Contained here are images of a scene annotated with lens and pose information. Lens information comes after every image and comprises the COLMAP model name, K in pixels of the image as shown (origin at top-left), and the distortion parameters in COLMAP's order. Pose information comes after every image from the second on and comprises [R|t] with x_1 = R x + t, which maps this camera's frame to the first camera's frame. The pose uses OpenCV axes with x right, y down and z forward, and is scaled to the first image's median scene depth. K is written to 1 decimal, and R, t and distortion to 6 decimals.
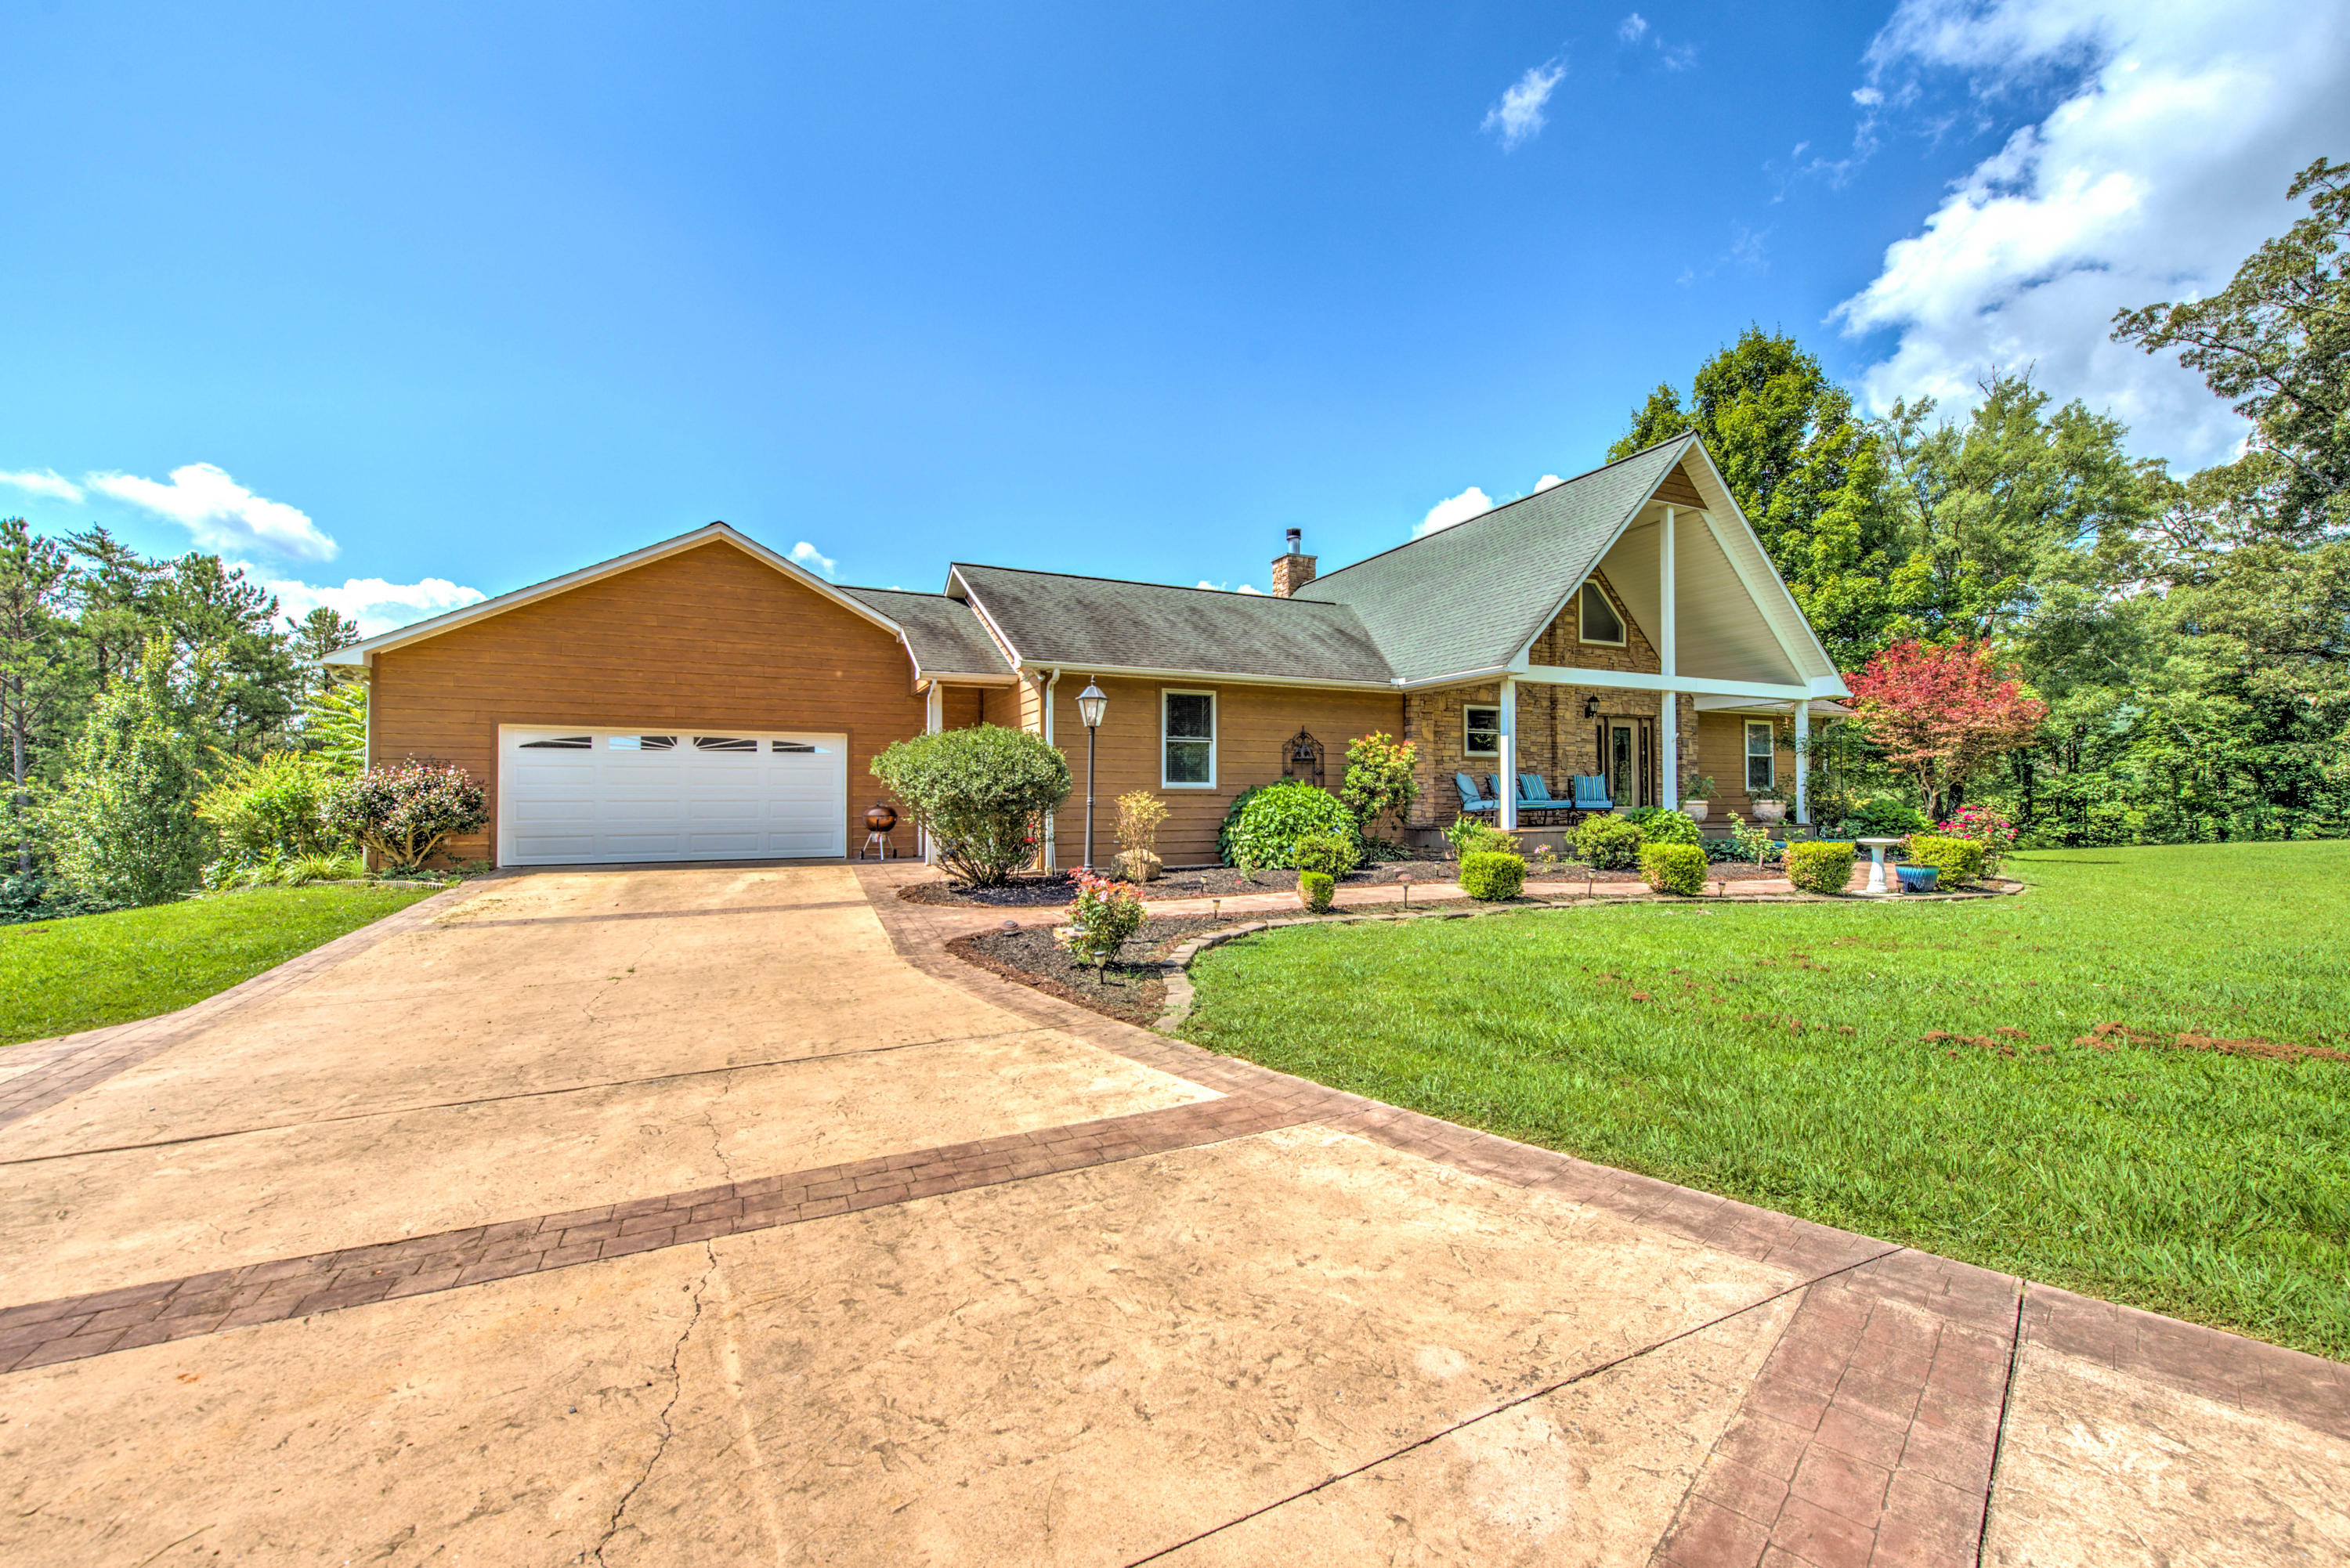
lens RADIAL K [[946.6, 0, 1175.0], [0, 946.6, 784.0], [0, 0, 1]] dist [0.000649, 0.000091]
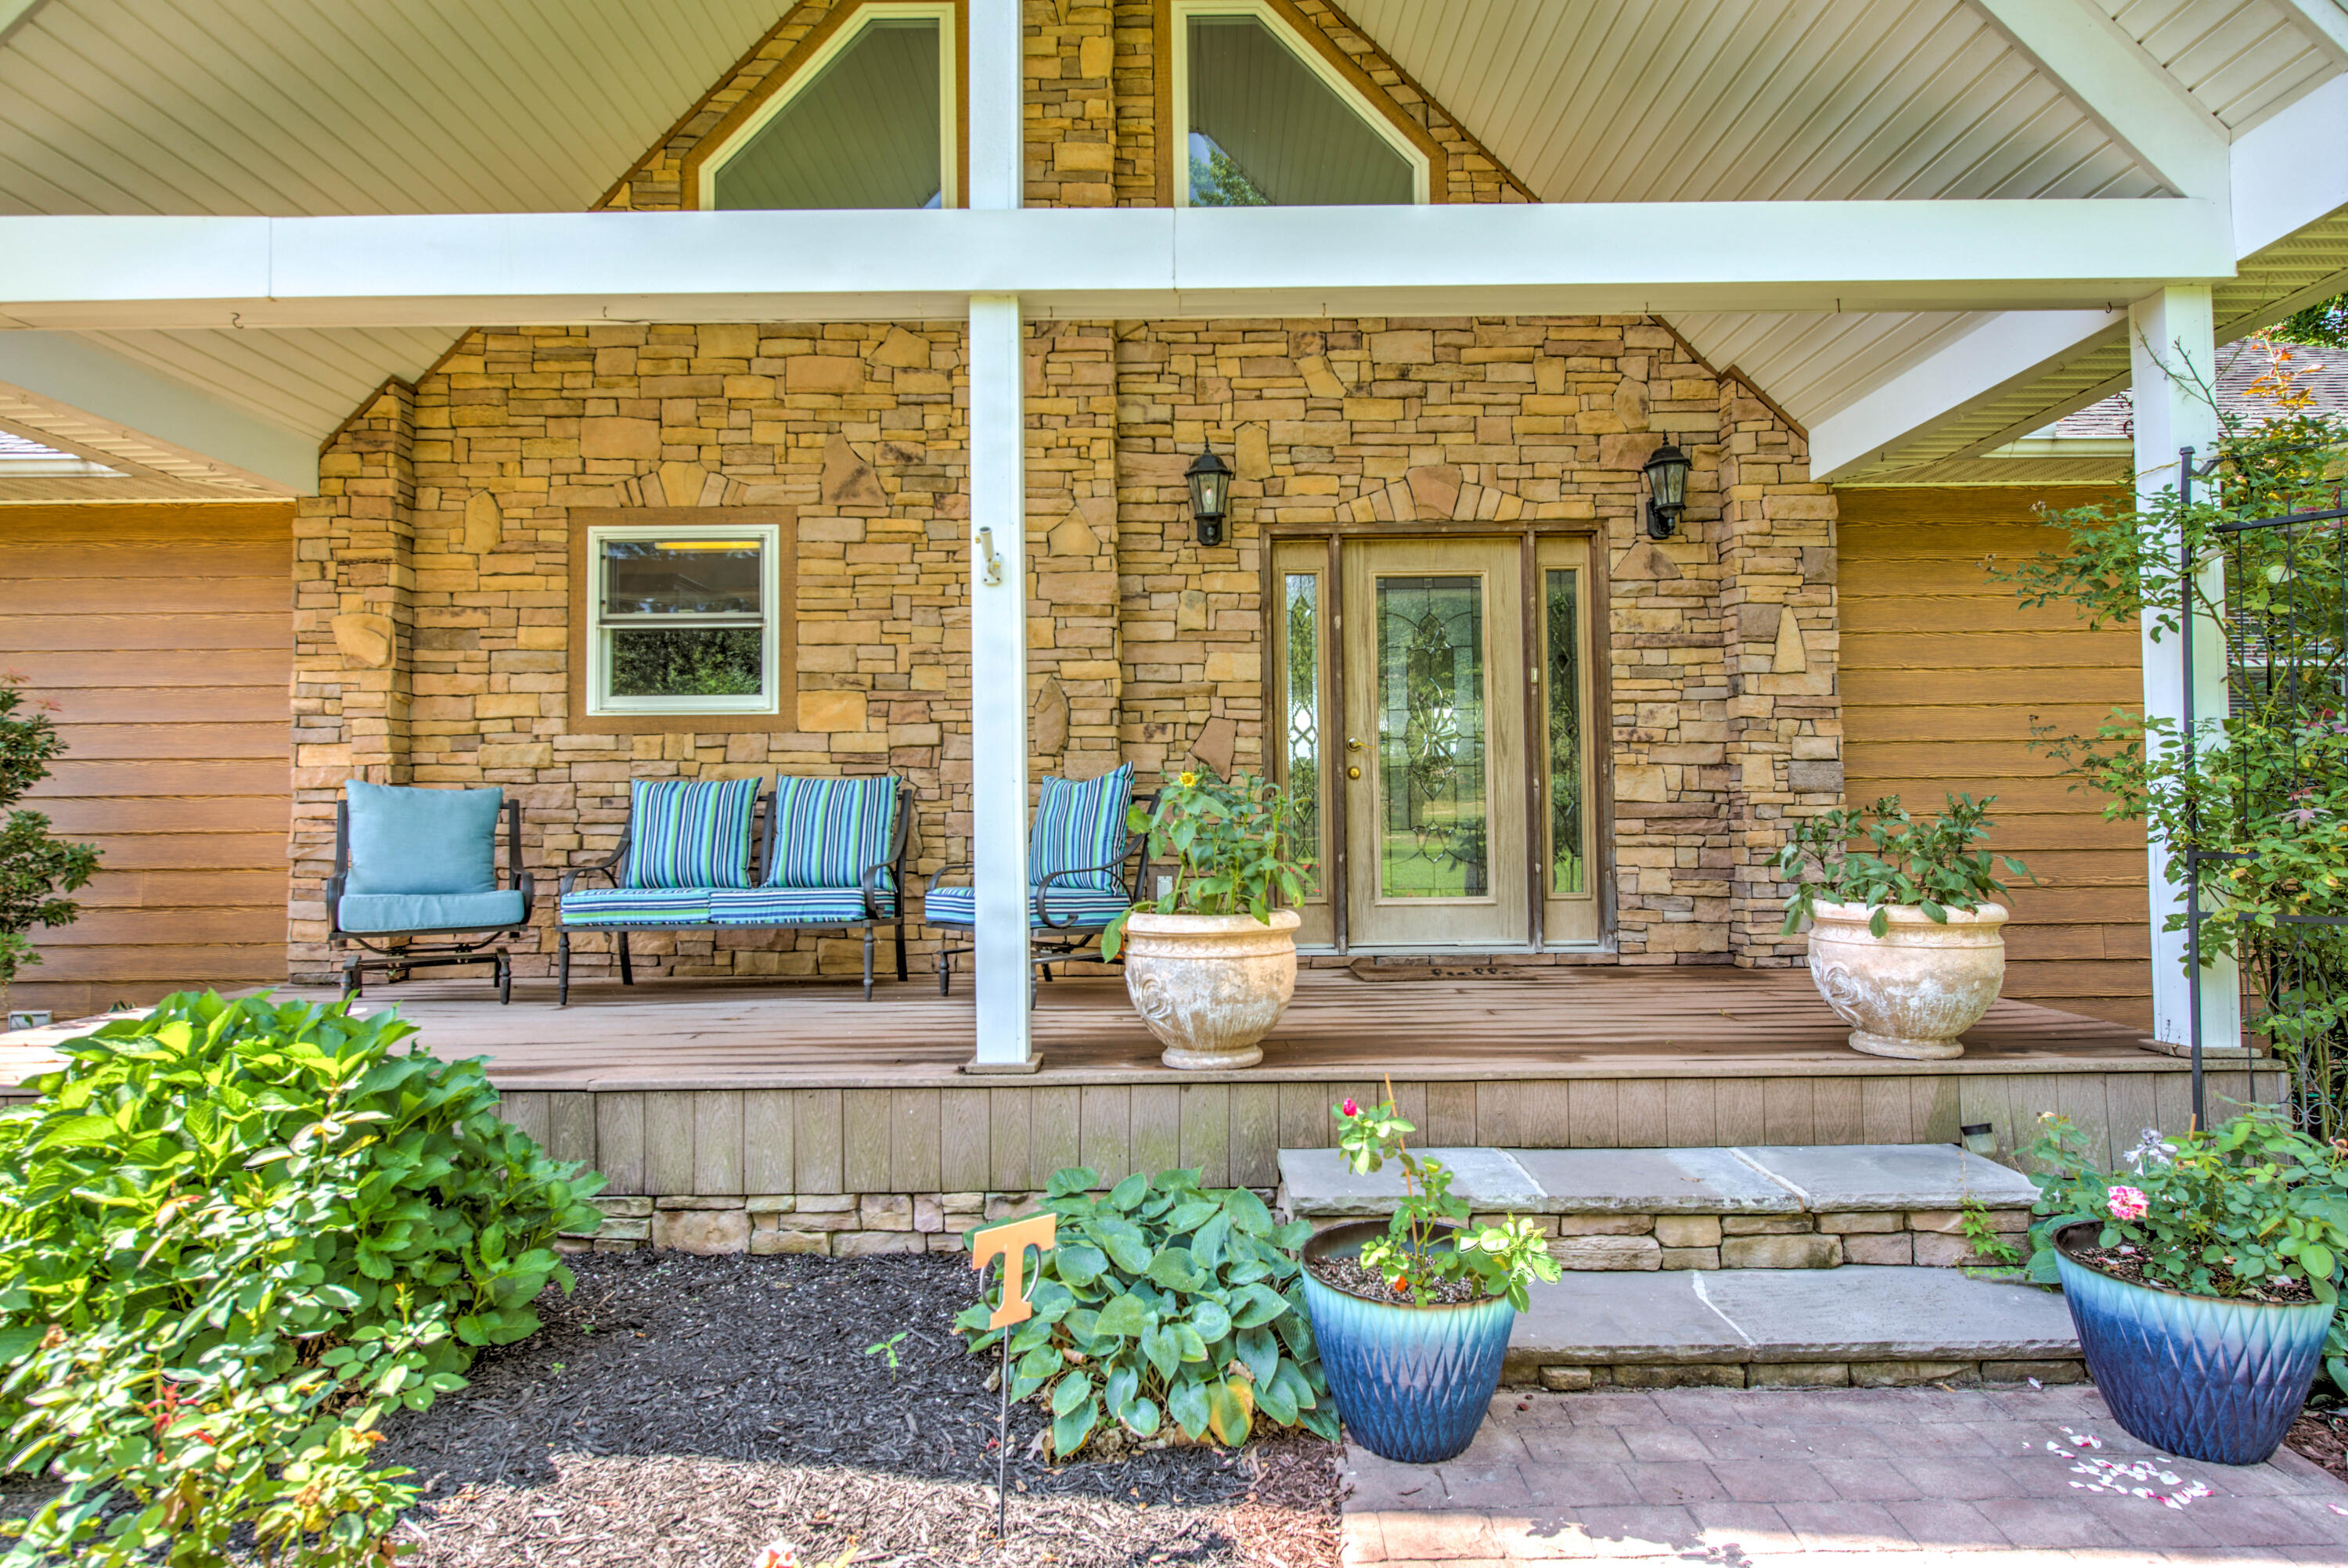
lens RADIAL K [[1314.8, 0, 1174.0], [0, 1314.8, 784.0], [0, 0, 1]] dist [0.000732, 0.000056]
pose [[0.890600, -0.019968, -0.454350, 0.624043], [0.012484, 0.999733, -0.019467, -0.000270], [0.454617, 0.011666, 0.890611, 0.735967]]
